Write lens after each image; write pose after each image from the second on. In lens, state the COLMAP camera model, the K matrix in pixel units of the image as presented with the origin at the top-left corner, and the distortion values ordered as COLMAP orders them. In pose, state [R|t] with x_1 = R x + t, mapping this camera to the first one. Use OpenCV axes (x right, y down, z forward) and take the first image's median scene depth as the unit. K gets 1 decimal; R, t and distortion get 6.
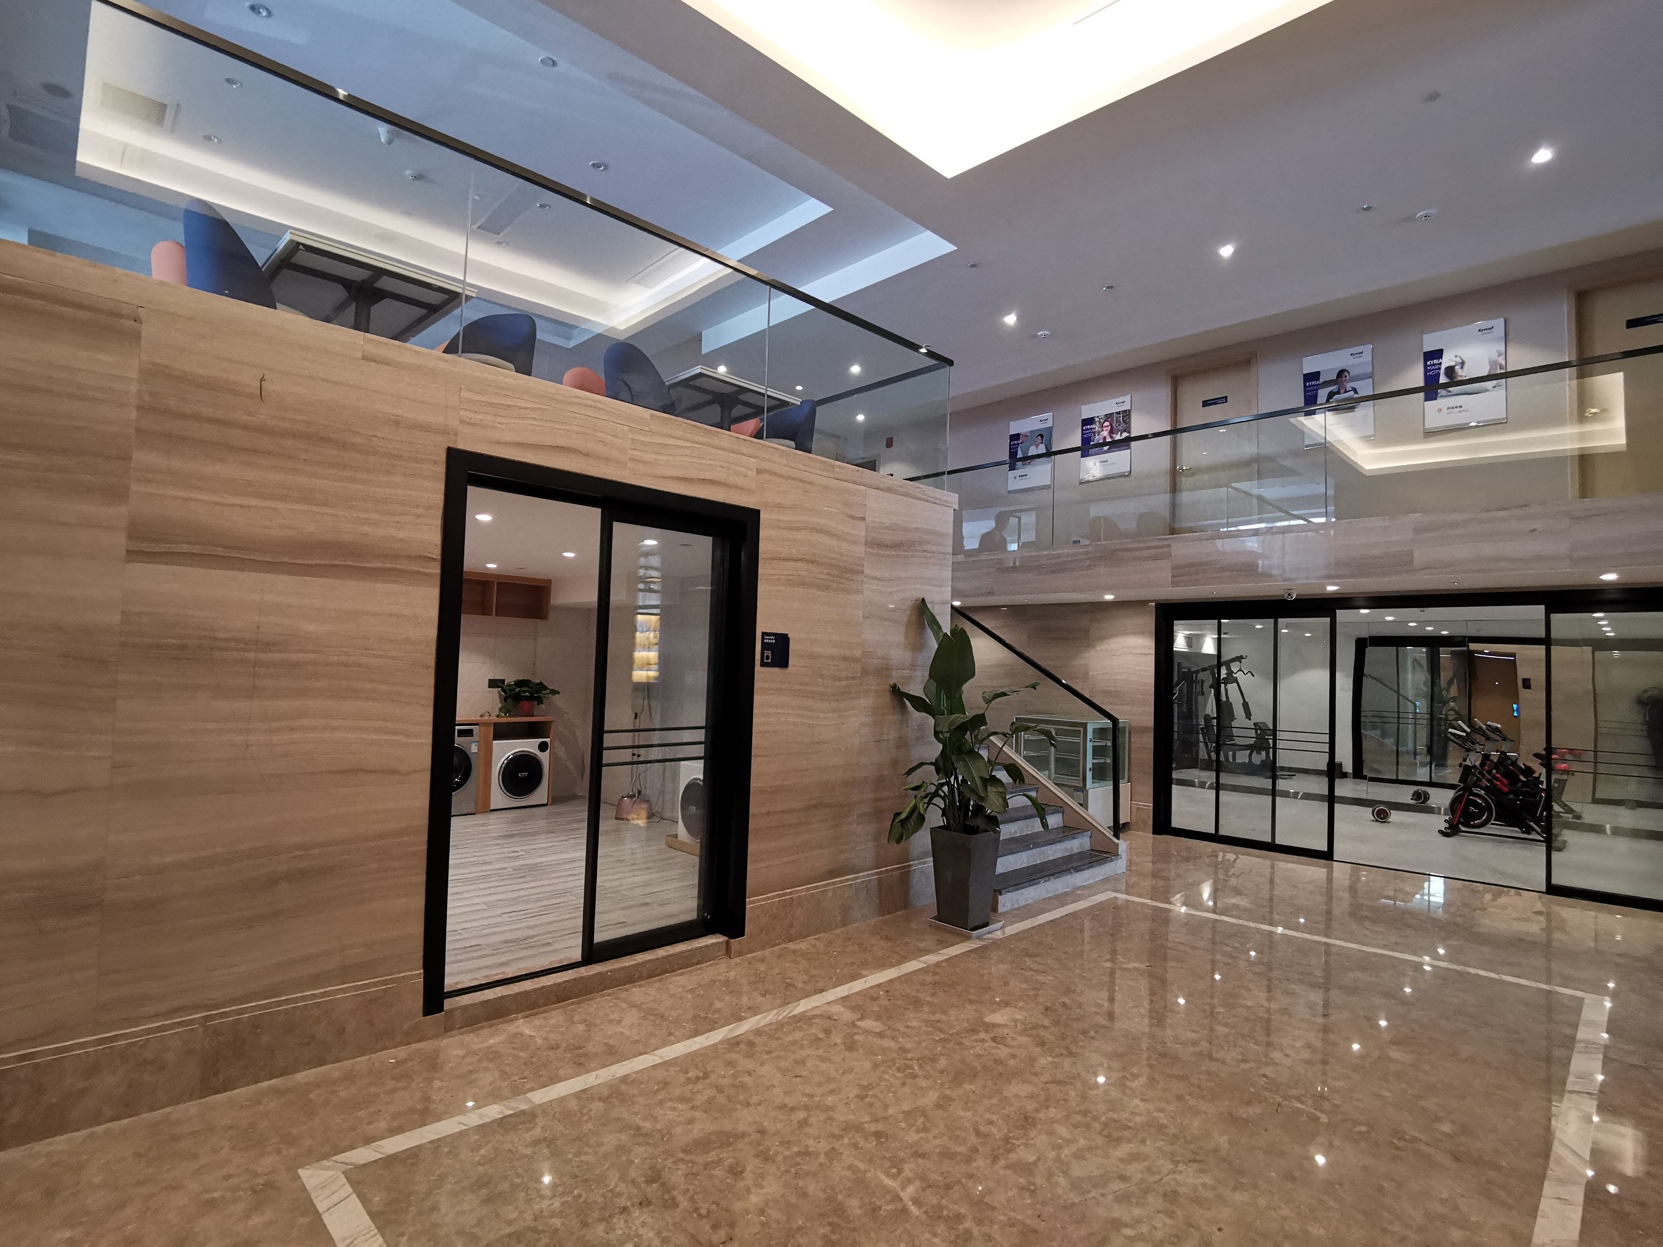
lens RADIAL K [[832.9, 0, 833.9], [0, 832.9, 613.9], [0, 0, 1]] dist [-0.025509, -0.001243]
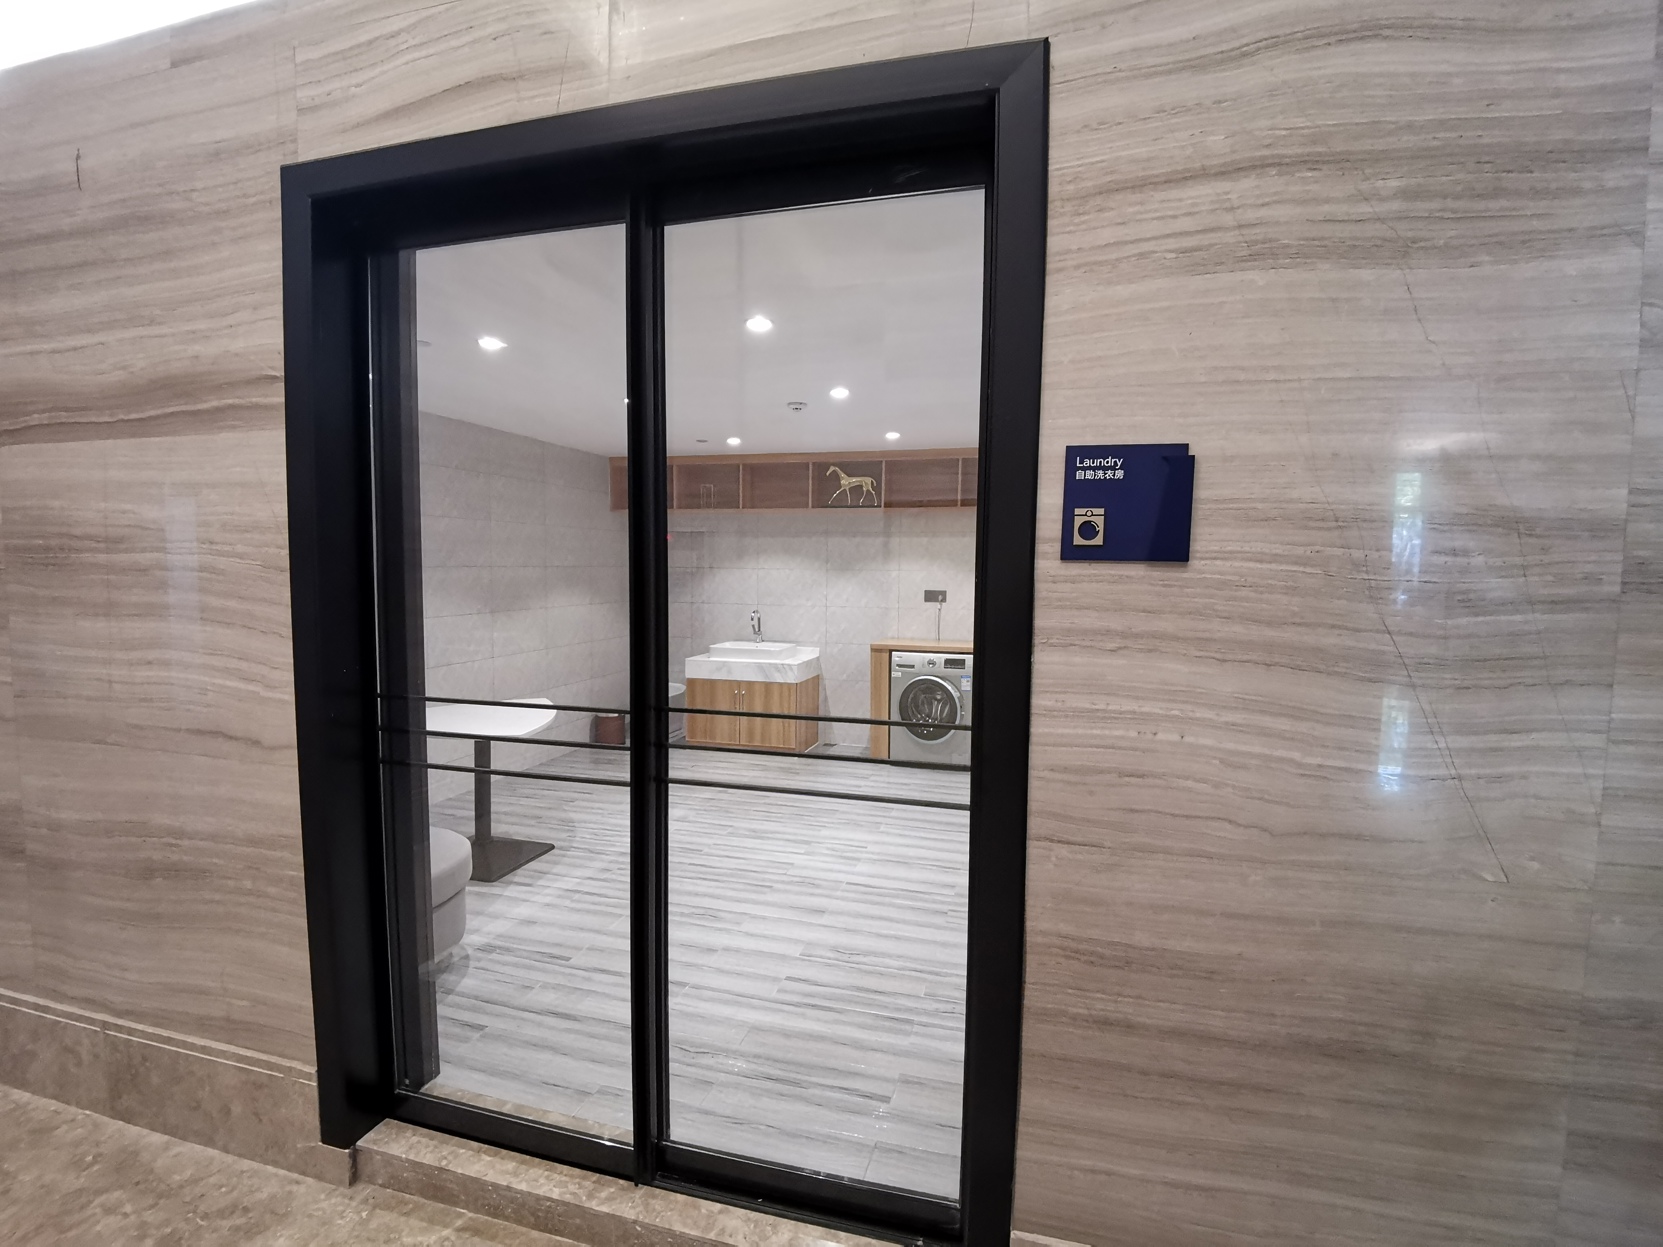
lens RADIAL K [[826.9, 0, 827.6], [0, 826.9, 628.5], [0, 0, 1]] dist [-0.040157, 0.013042]
pose [[0.484838, 0.041601, -0.873614, 0.166981], [0.057520, 0.995189, 0.079312, 0.071602], [0.872710, -0.088704, 0.480113, 0.934124]]
